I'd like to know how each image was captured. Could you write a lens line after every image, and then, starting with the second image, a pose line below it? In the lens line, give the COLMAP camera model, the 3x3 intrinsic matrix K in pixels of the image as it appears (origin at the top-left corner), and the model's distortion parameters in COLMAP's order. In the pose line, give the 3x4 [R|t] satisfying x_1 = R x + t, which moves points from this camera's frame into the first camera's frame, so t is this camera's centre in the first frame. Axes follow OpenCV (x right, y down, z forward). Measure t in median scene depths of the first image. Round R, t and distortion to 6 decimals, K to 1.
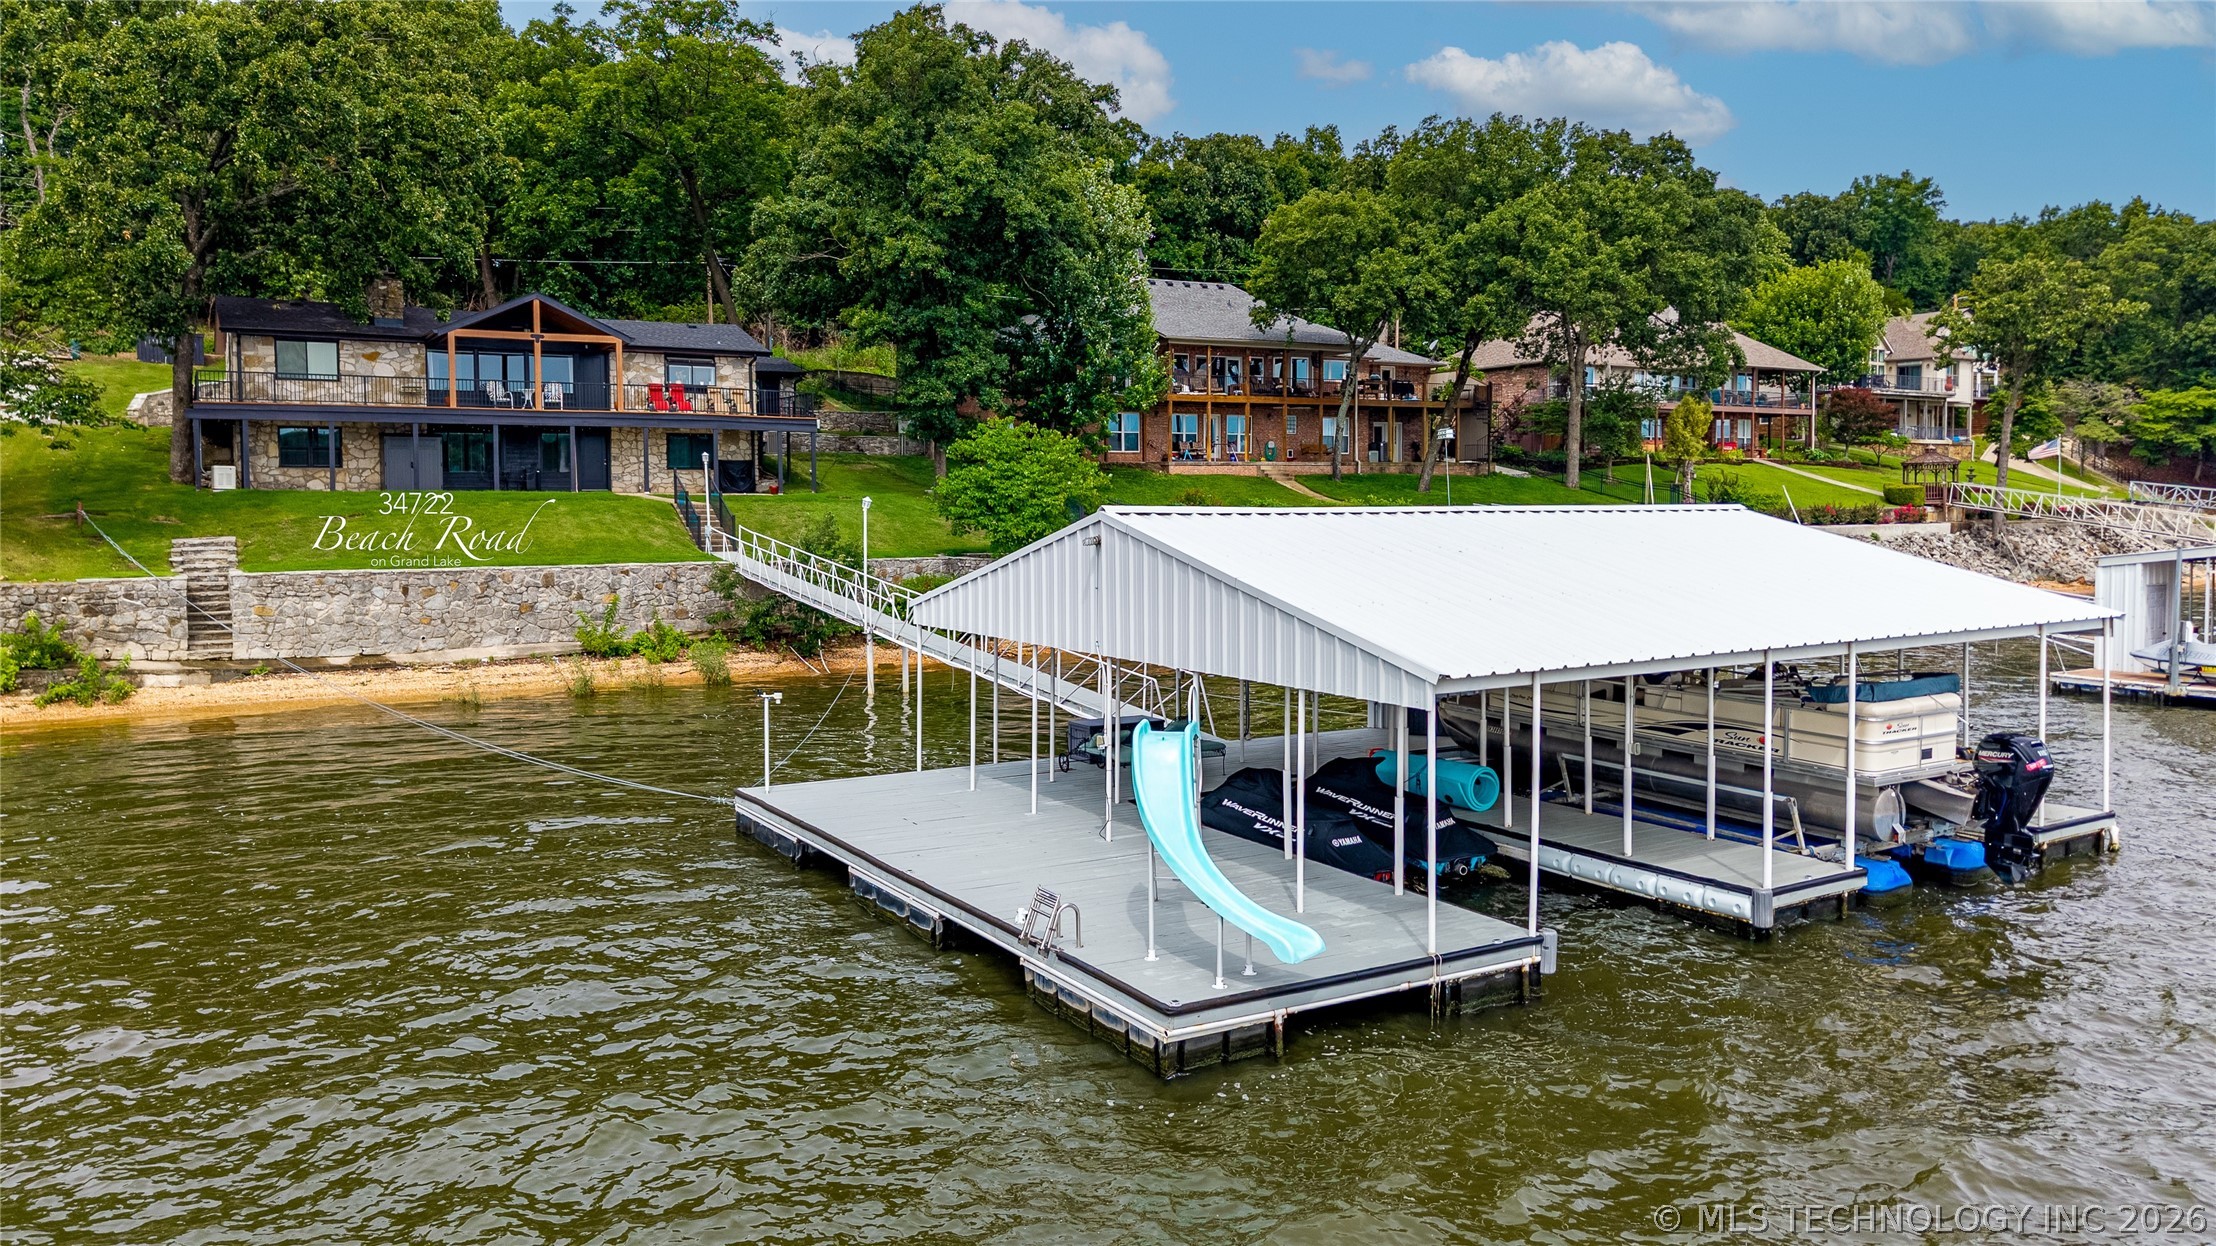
lens RADIAL K [[1555.4, 0, 1113.2], [0, 1555.4, 558.6], [0, 0, 1]] dist [0.051074, -0.101163]
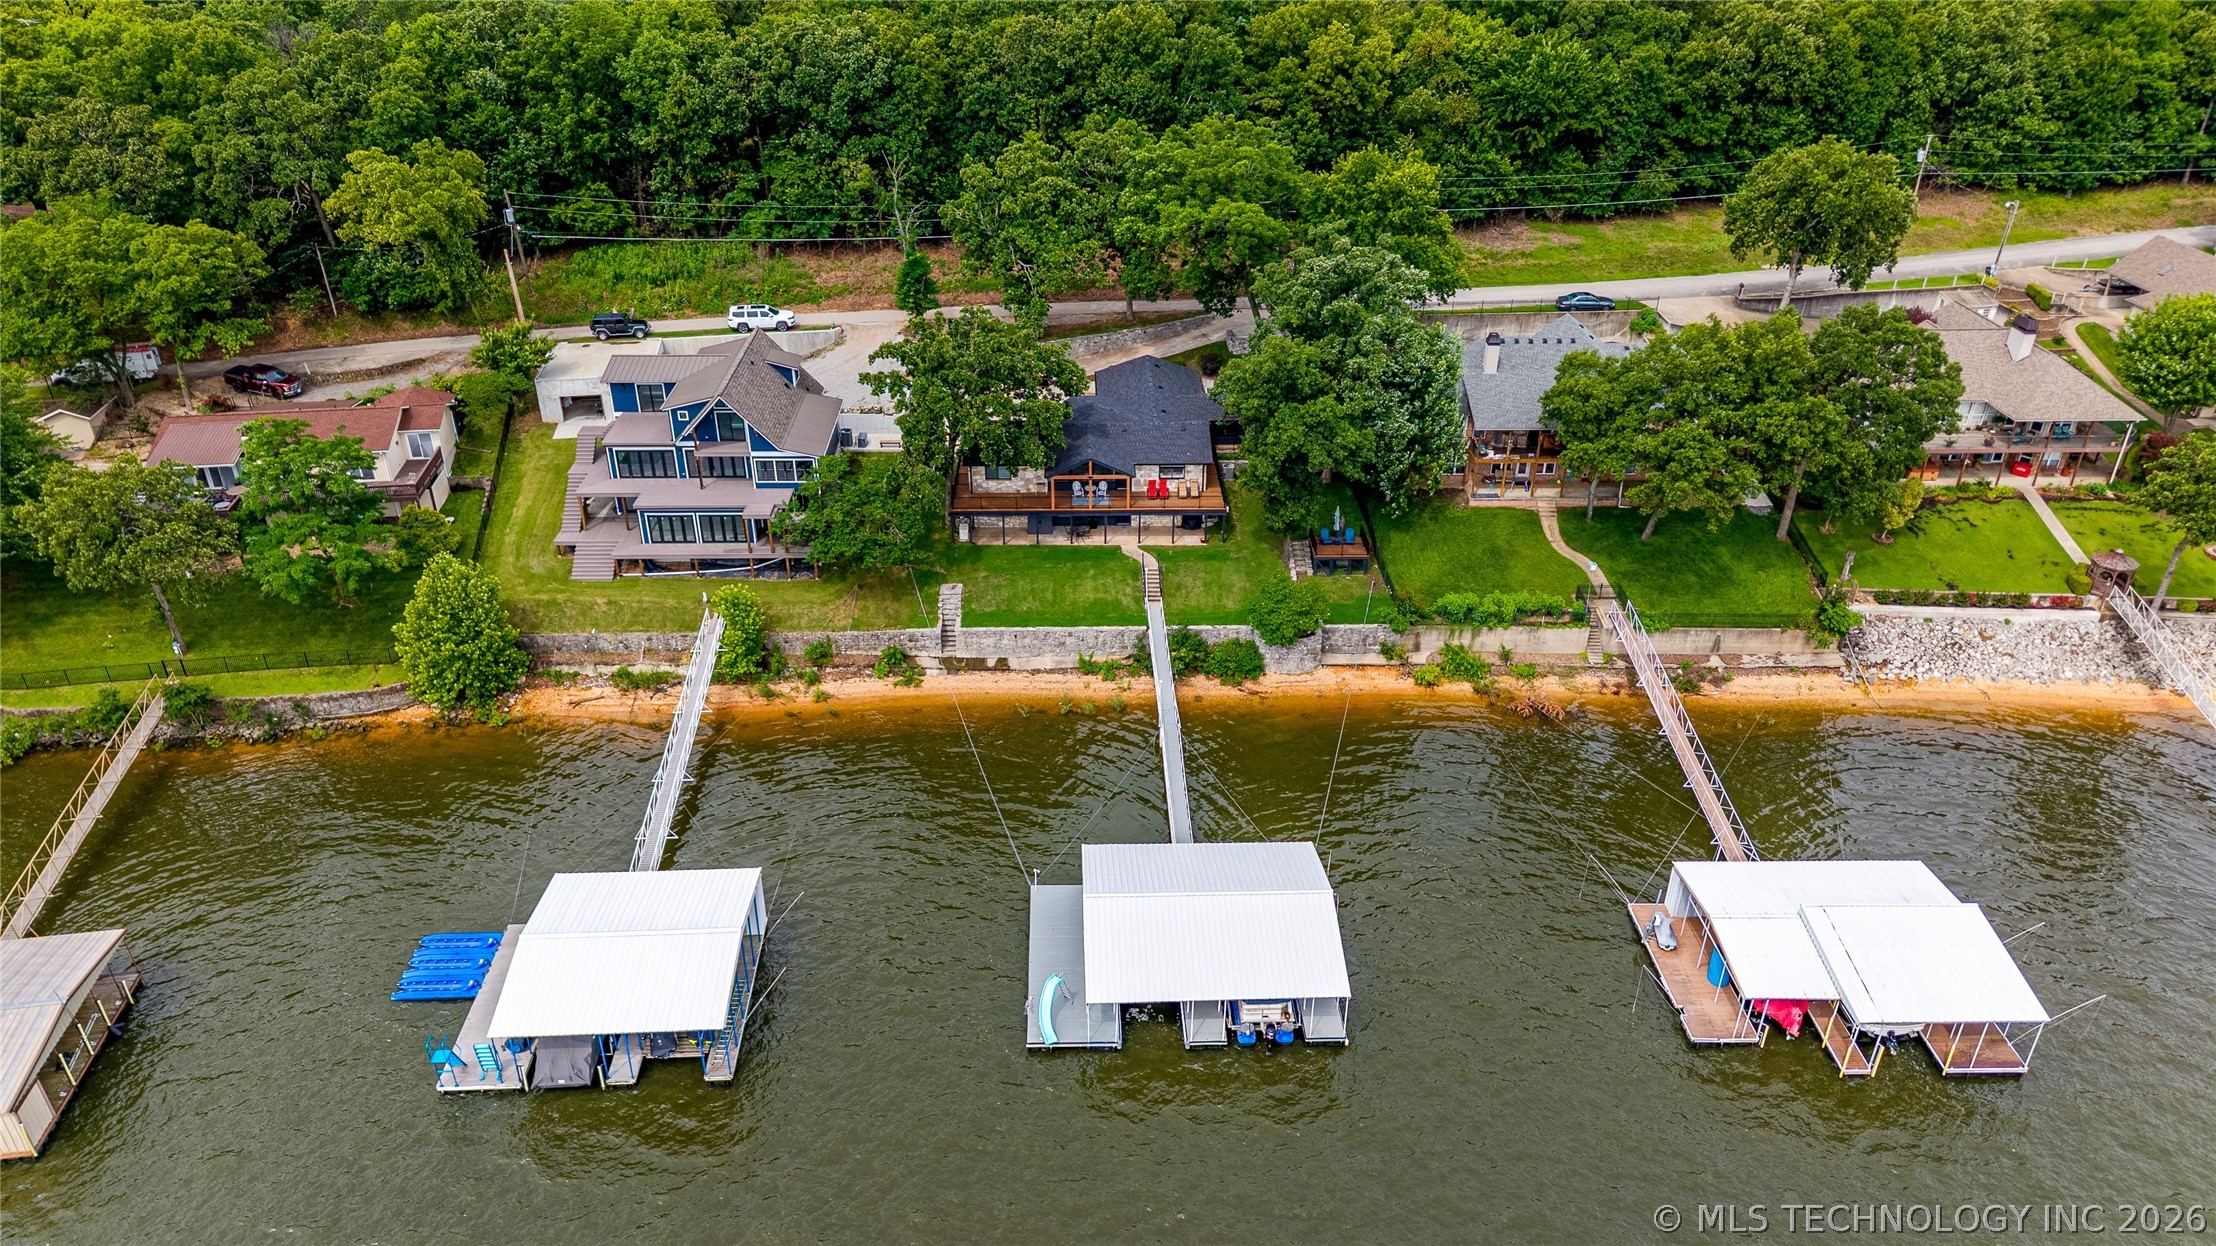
lens RADIAL K [[1469.0, 0, 1098.4], [0, 1469.0, 621.9], [0, 0, 1]] dist [0.076501, -0.116444]
pose [[0.865786, 0.254511, -0.430858, 0.560835], [-0.025183, 0.882071, 0.470442, -0.927021], [0.499780, -0.396452, 0.770094, -0.618402]]
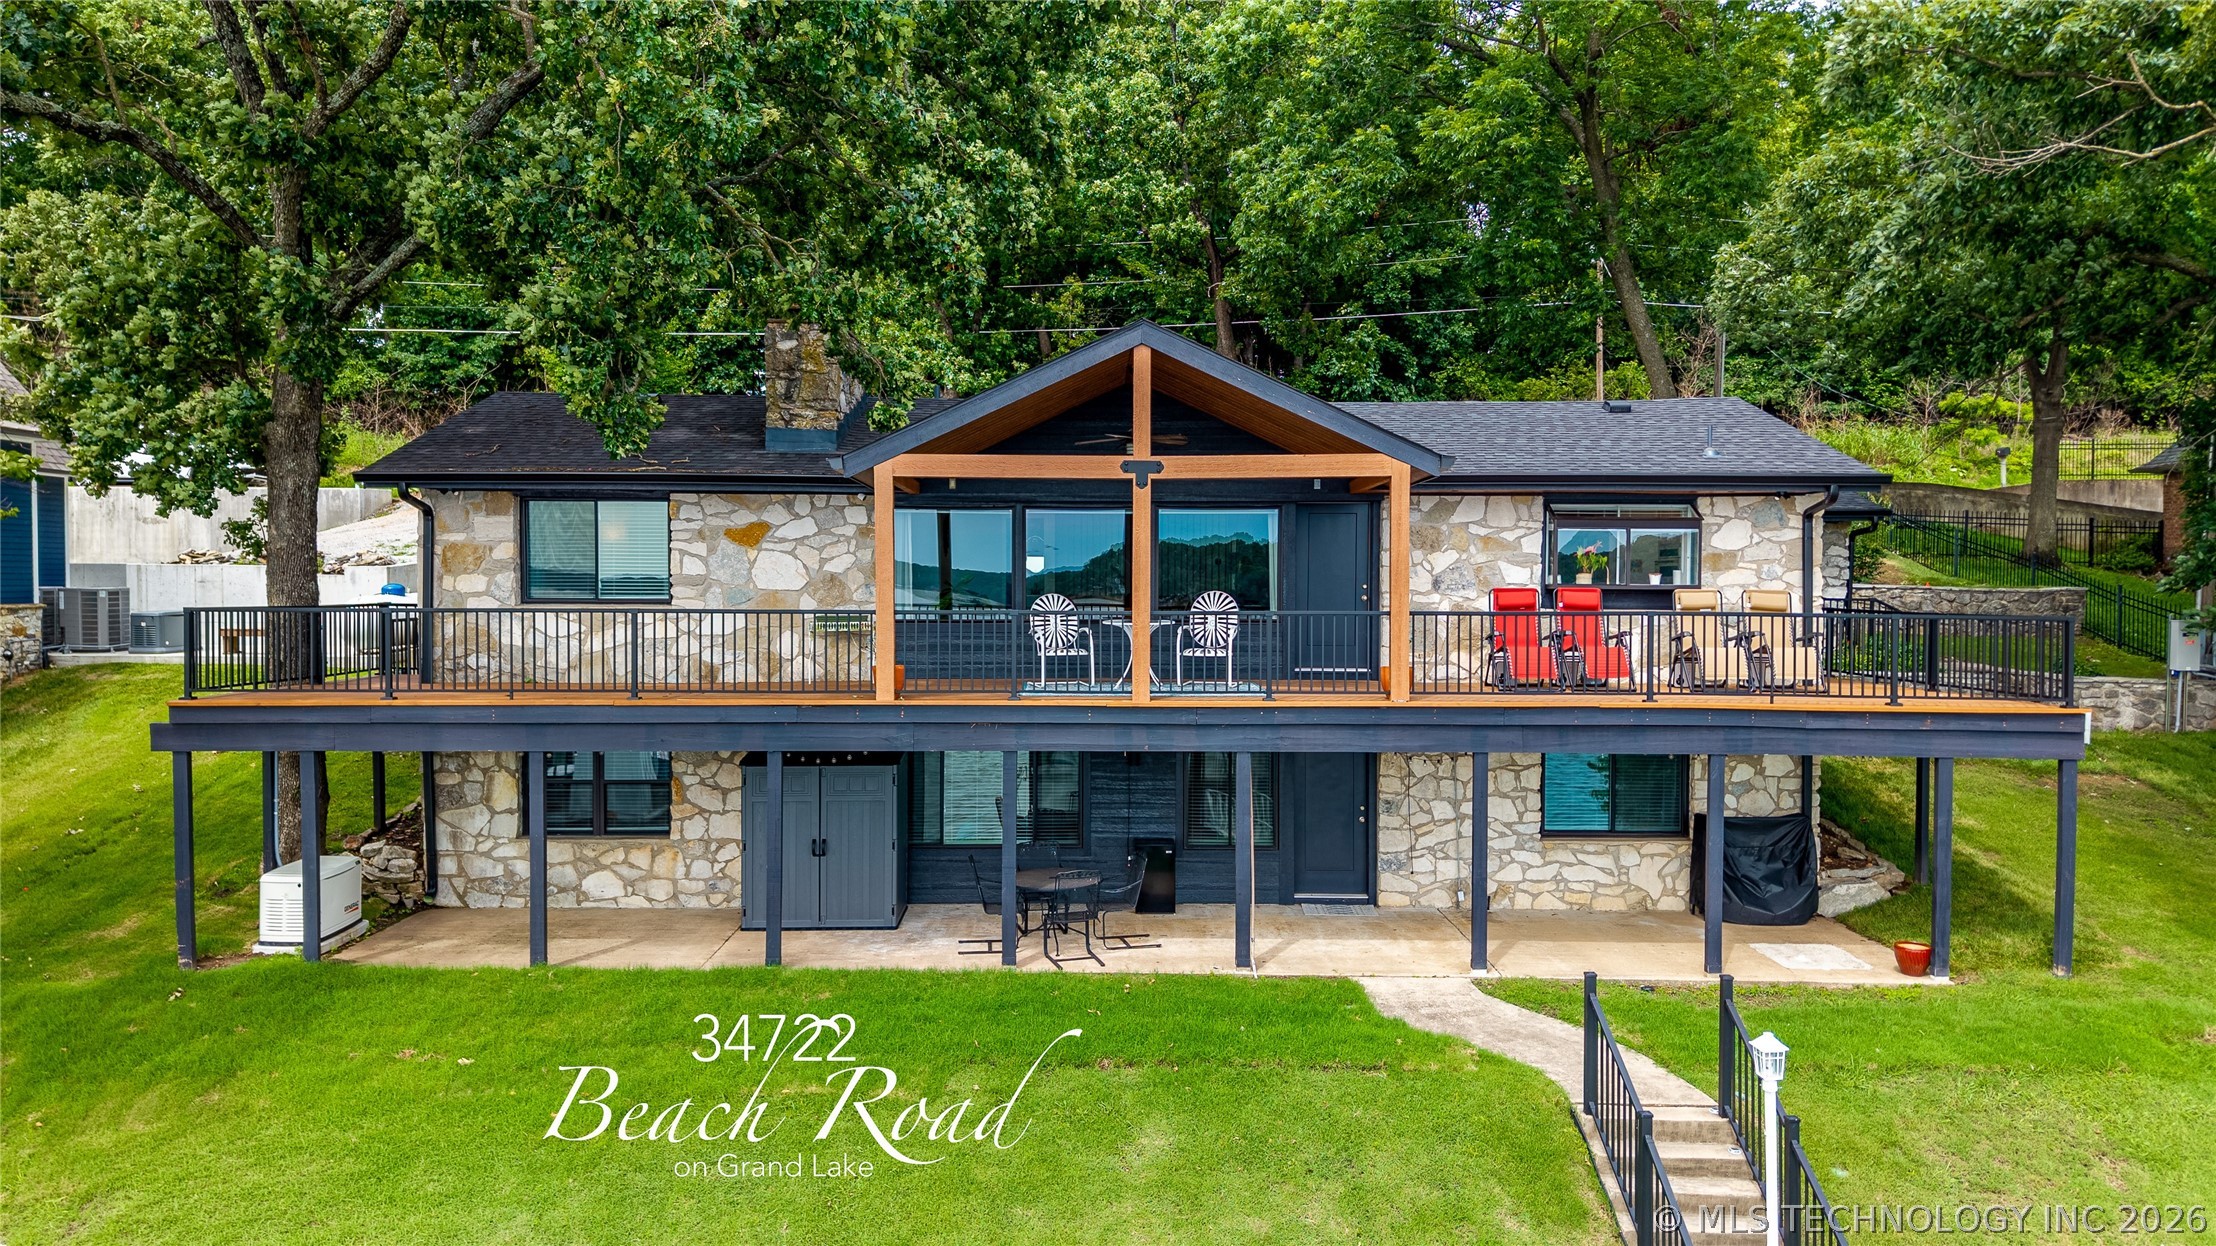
lens RADIAL K [[1517.3, 0, 1081.0], [0, 1517.3, 624.7], [0, 0, 1]] dist [0.028568, -0.028646]
pose [[0.852345, 0.021857, -0.522523, -0.225885], [-0.027201, 0.999627, -0.002555, -0.111862], [0.522272, 0.016391, 0.852622, 0.754541]]
